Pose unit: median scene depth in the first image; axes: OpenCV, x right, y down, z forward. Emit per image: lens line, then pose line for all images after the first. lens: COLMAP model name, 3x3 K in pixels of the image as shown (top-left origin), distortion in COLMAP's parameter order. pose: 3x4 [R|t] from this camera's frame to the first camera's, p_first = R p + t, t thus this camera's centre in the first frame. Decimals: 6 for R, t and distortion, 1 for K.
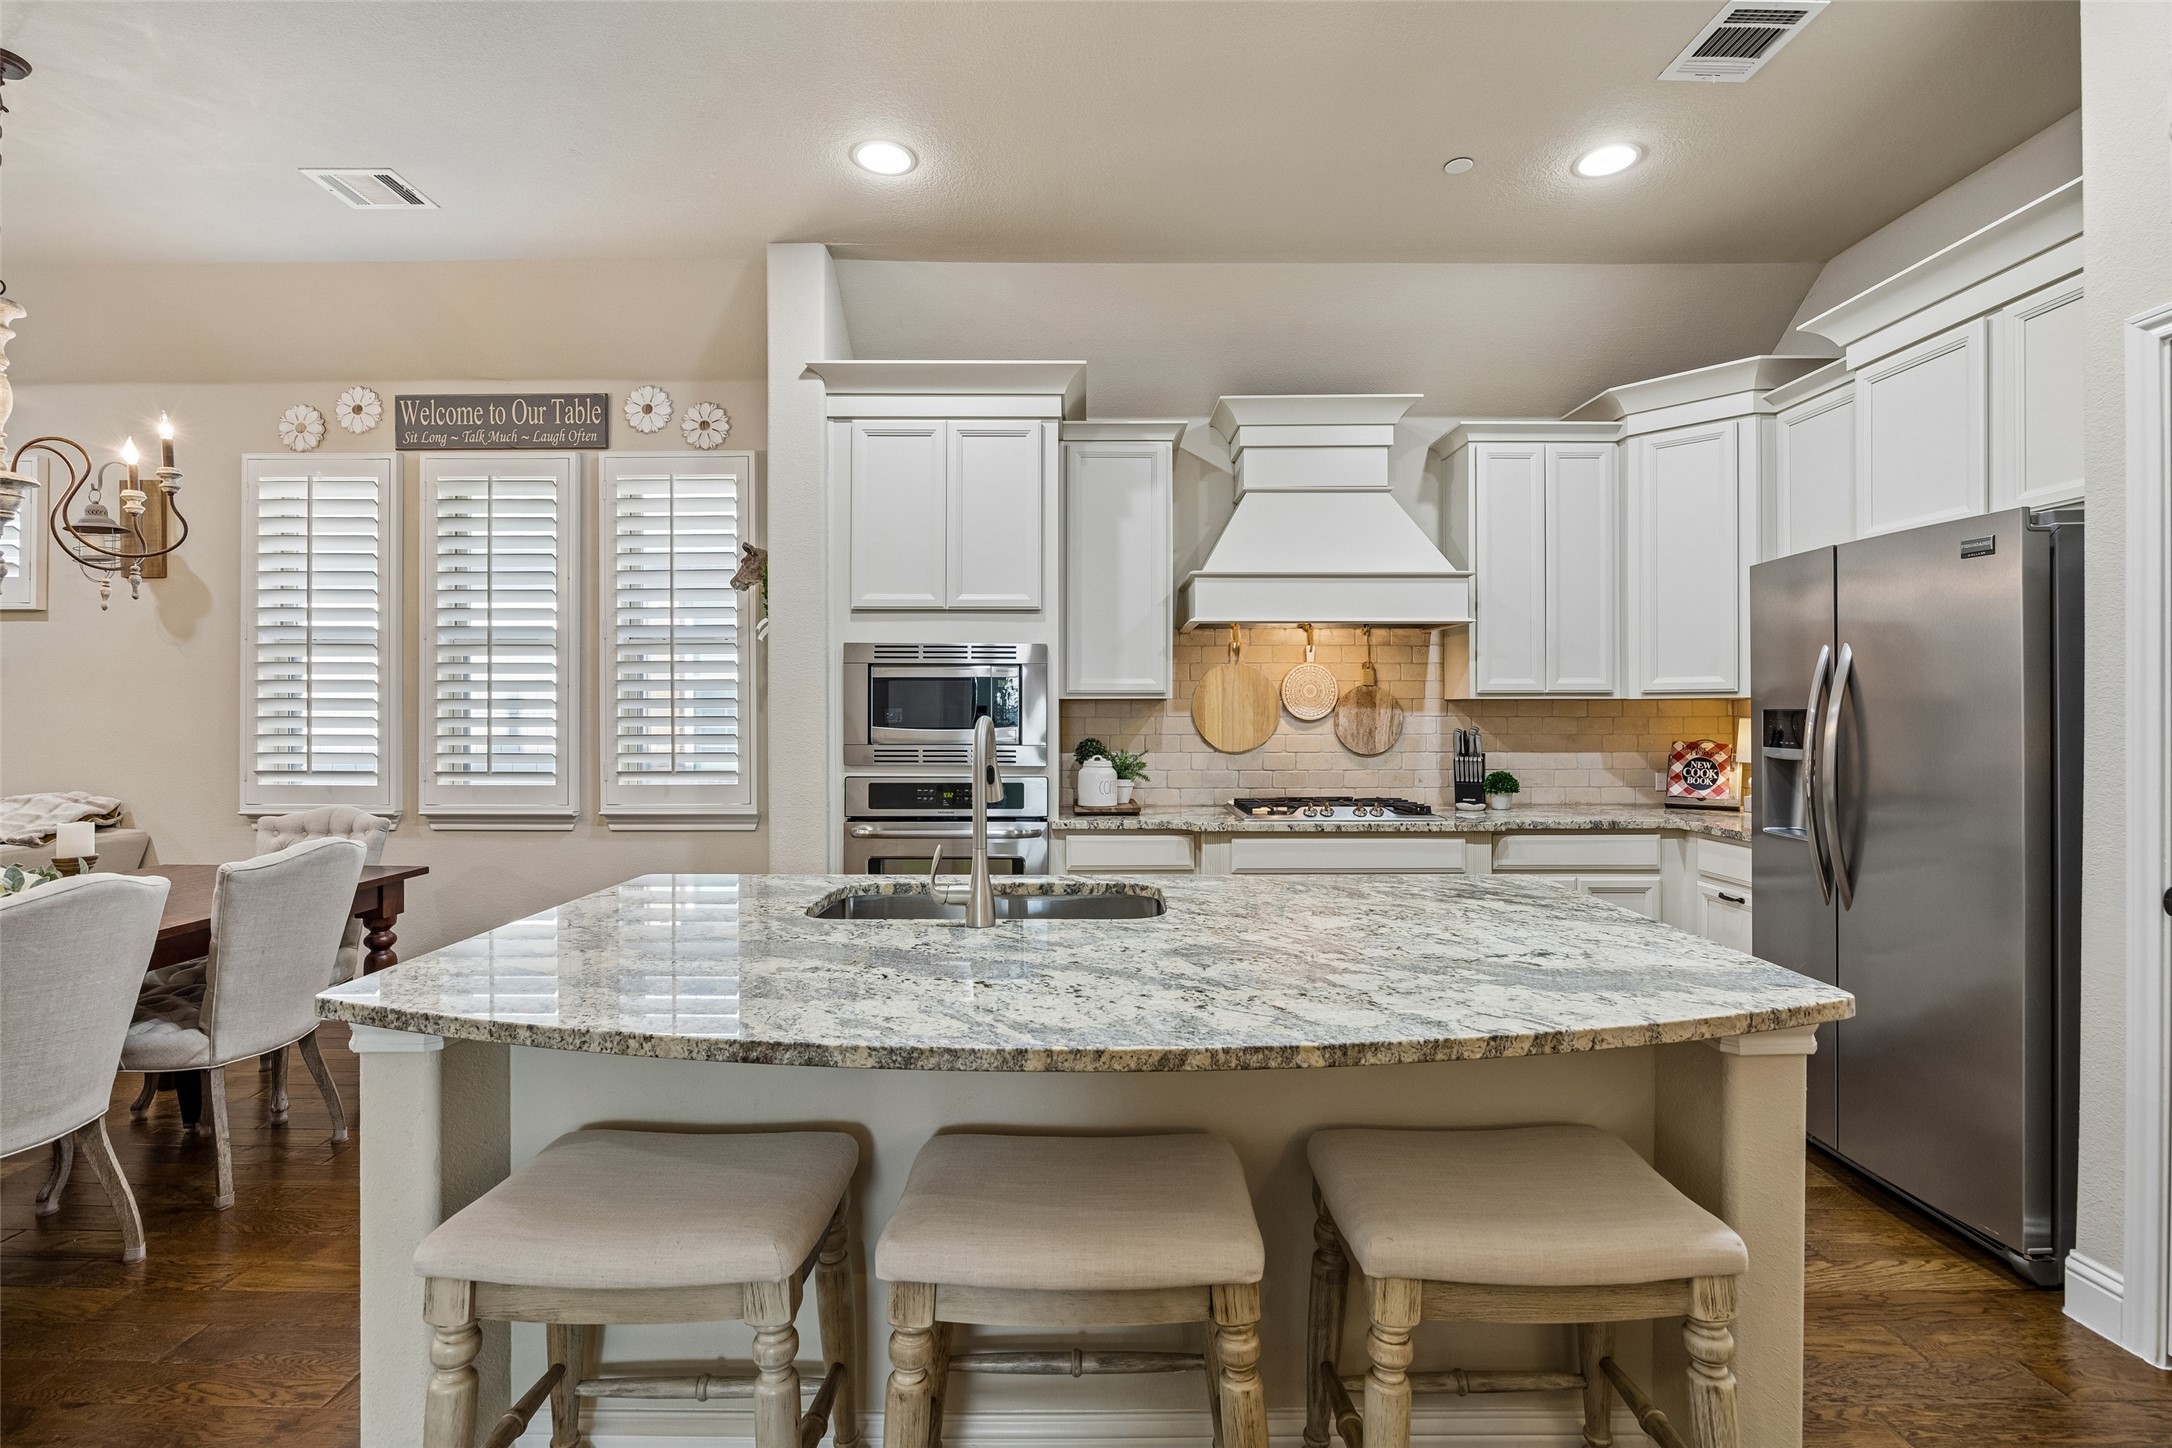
lens RADIAL K [[943.8, 0, 1096.0], [0, 943.8, 714.0], [0, 0, 1]] dist [-0.016136, -0.000867]
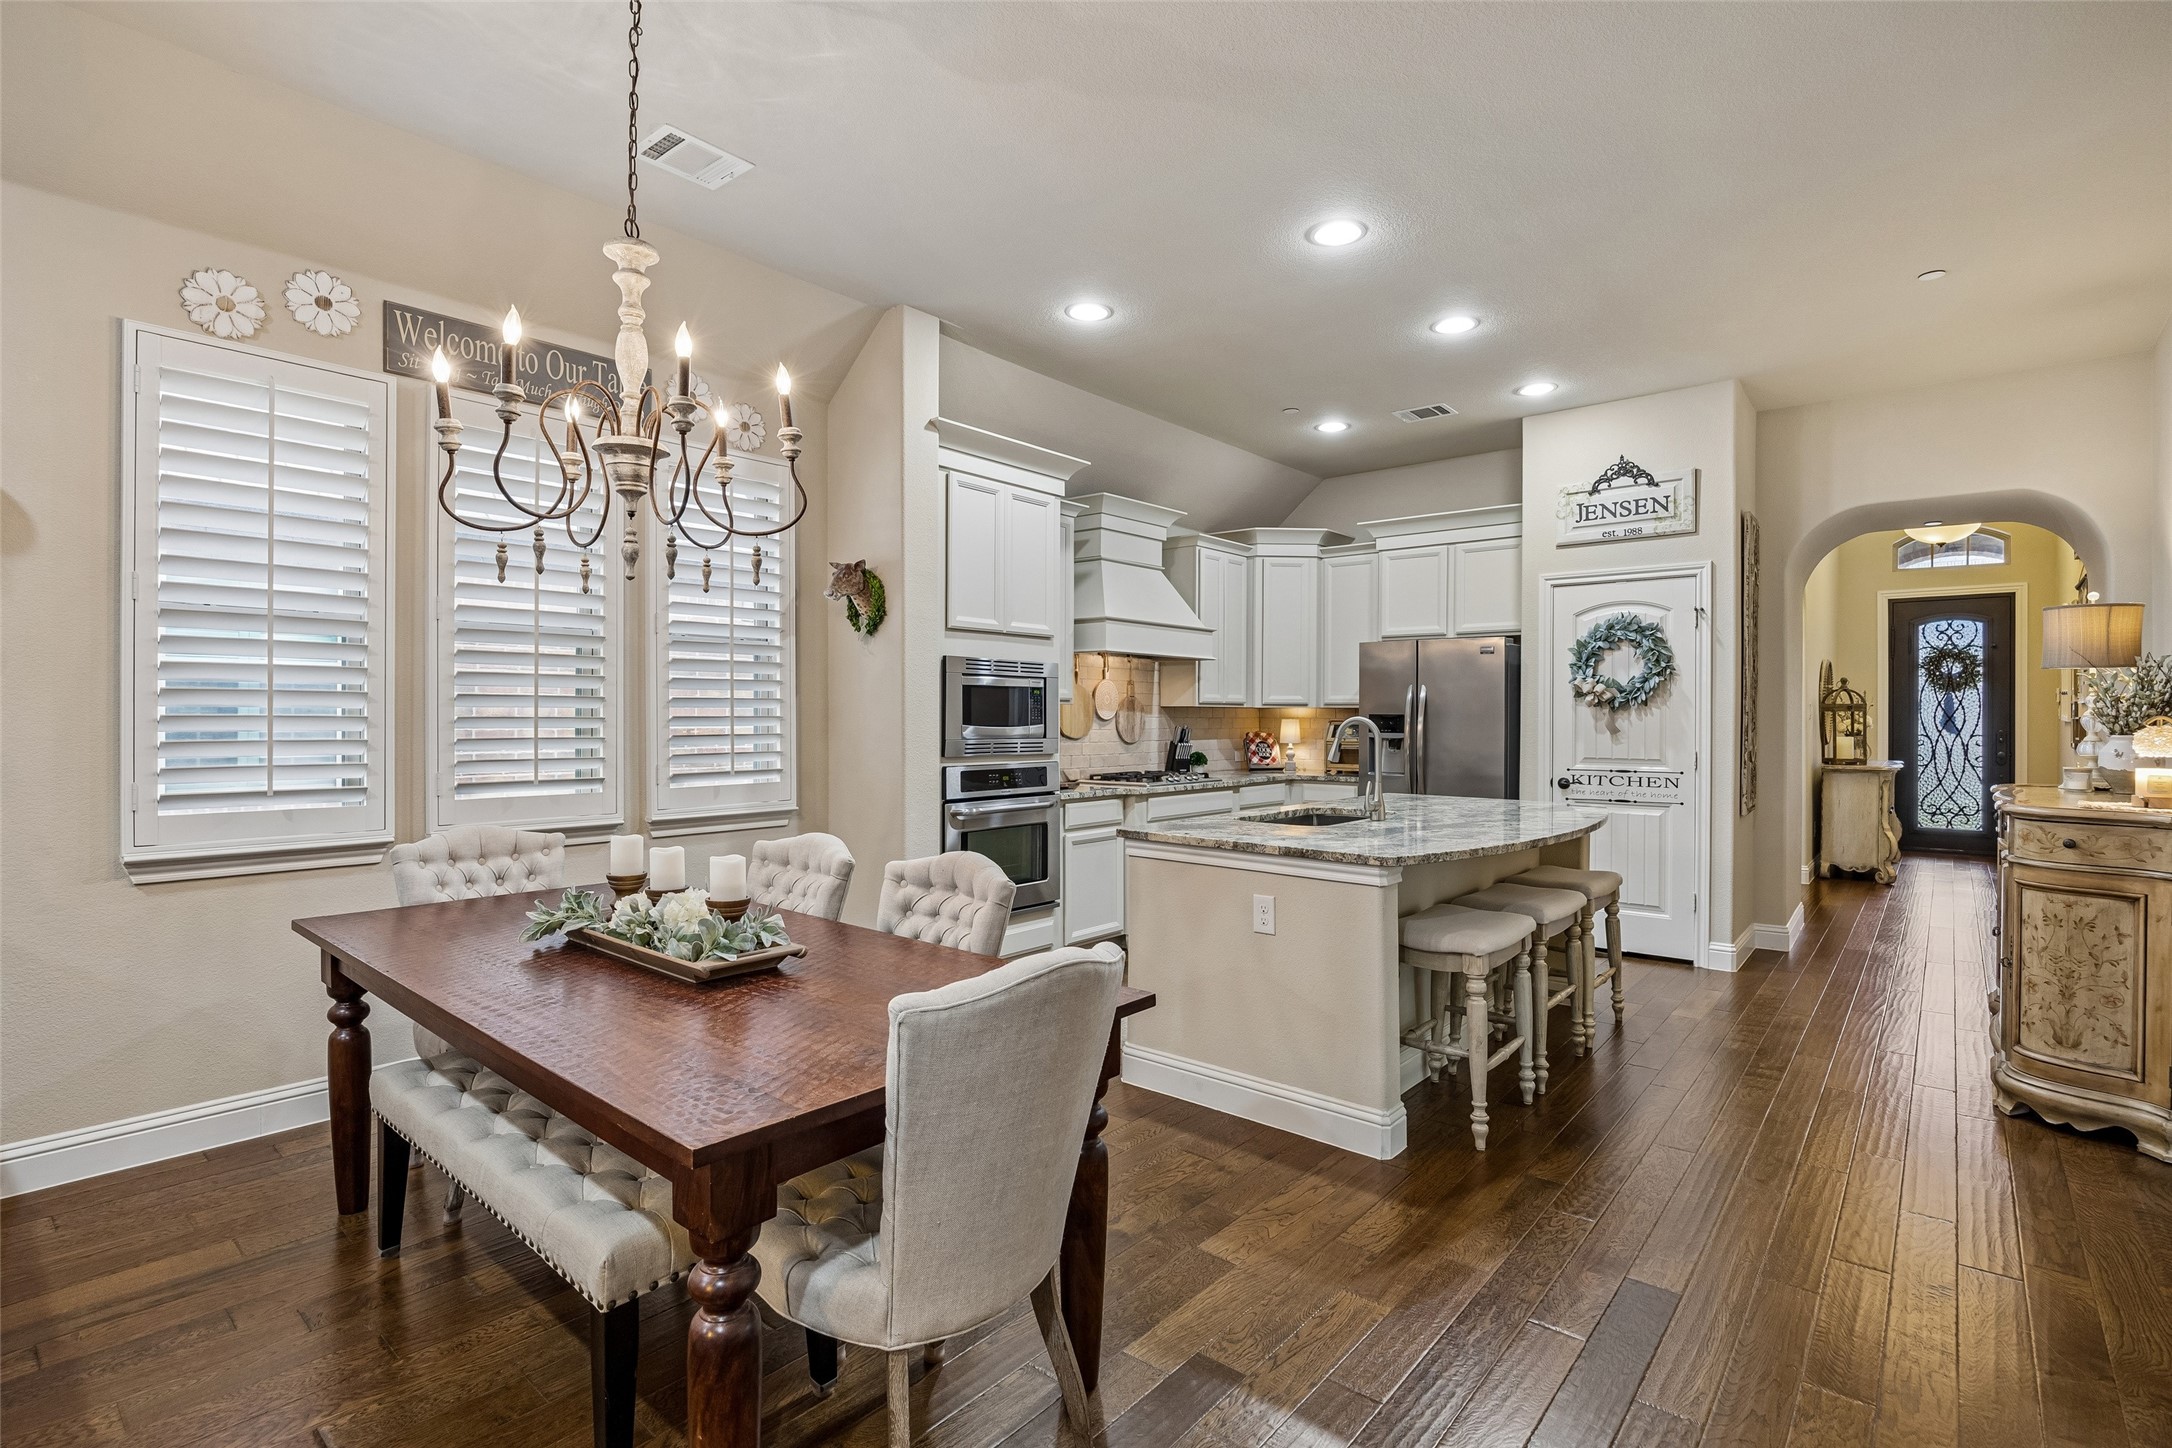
lens RADIAL K [[996.6, 0, 1071.5], [0, 996.6, 718.4], [0, 0, 1]] dist [-0.023731, 0.001966]
pose [[0.665023, 0.001064, 0.746822, -0.993420], [-0.004419, 0.999987, 0.002511, 0.000791], [-0.746810, -0.004970, 0.665019, 0.032553]]
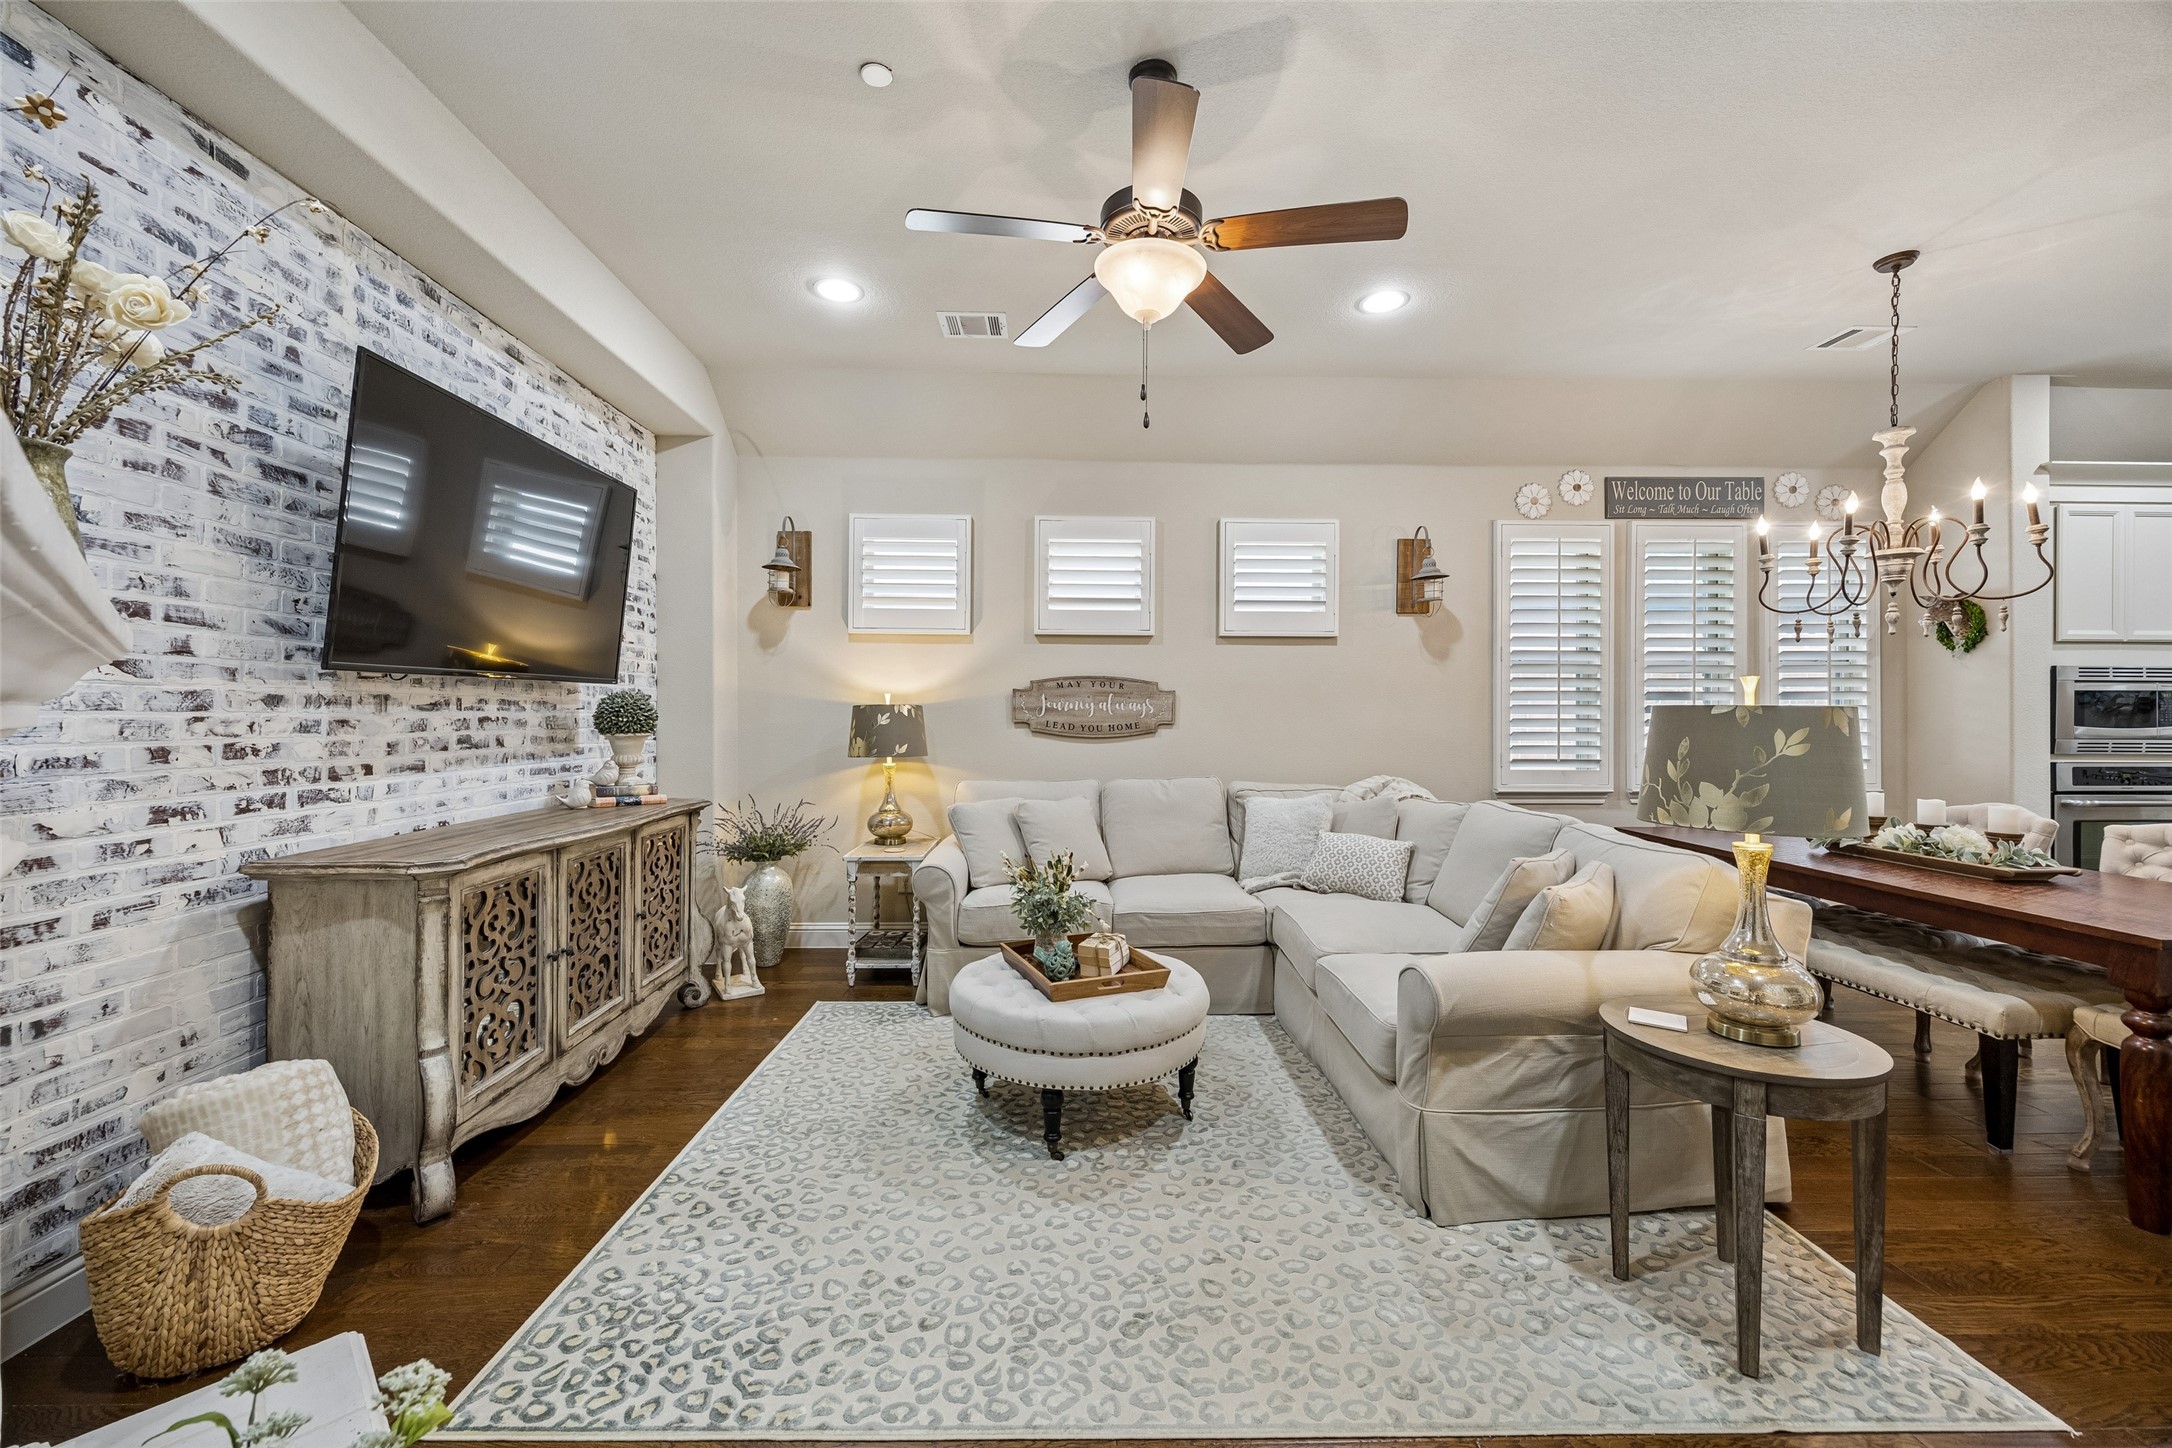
lens RADIAL K [[839.0, 0, 1080.8], [0, 839.0, 717.6], [0, 0, 1]] dist [0.009188, -0.003060]
pose [[0.999770, 0.001338, 0.021401, -1.547020], [-0.001357, 0.999999, 0.000878, 0.001695], [-0.021400, -0.000907, 0.999771, -0.187503]]
